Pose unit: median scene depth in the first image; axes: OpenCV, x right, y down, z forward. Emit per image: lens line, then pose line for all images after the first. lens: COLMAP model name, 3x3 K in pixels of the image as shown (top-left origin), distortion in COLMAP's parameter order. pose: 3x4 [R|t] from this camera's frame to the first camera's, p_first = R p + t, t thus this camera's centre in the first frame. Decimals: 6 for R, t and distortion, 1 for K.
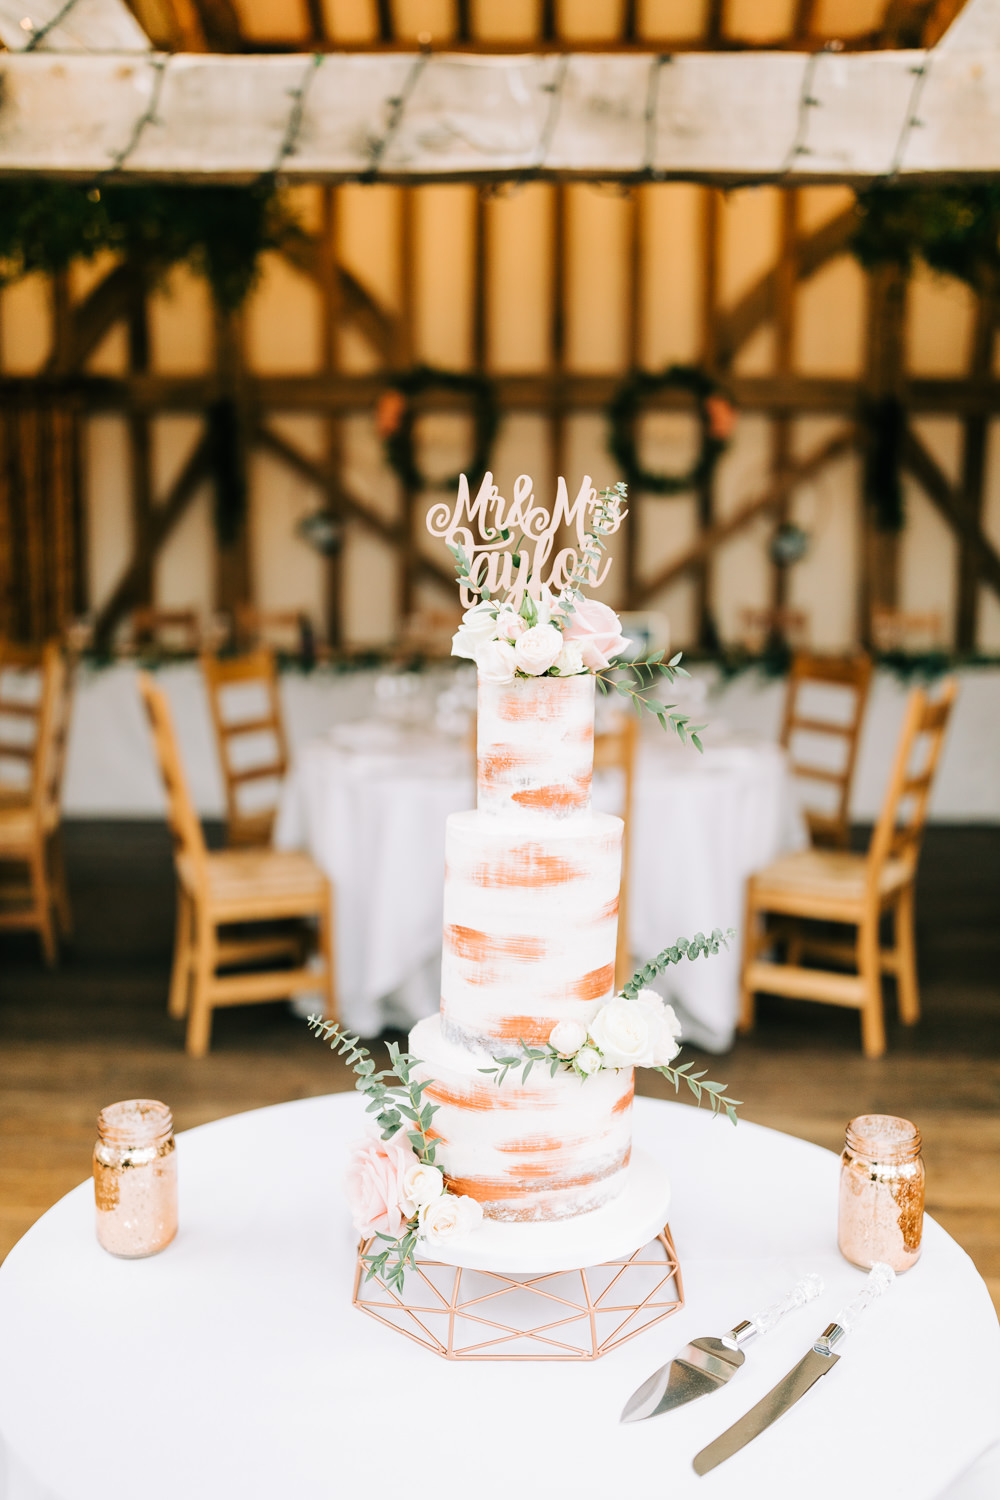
lens RADIAL K [[1559.9, 0, 476.2], [0, 1559.9, 743.5], [0, 0, 1]] dist [0.021602, 0.000000]
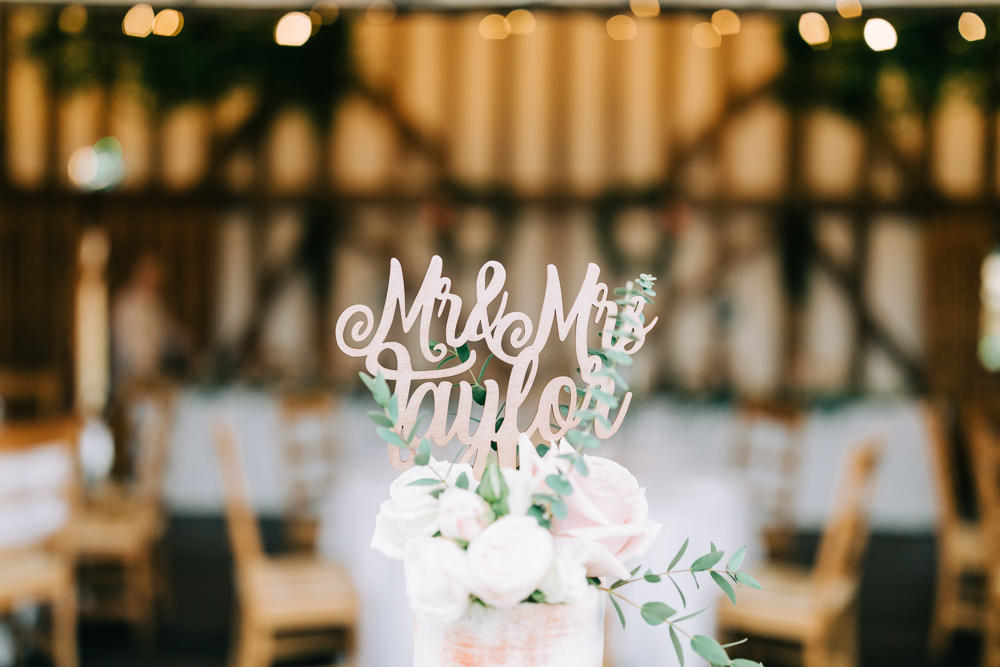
lens RADIAL K [[1040.0, 0, 496.4], [0, 1040.0, 335.3], [0, 0, 1]] dist [0.021602, 0.000000]
pose [[0.999906, 0.011322, -0.007722, 0.034992], [-0.012017, 0.995222, -0.096897, -0.099140], [0.006588, 0.096981, 0.995264, 0.571876]]
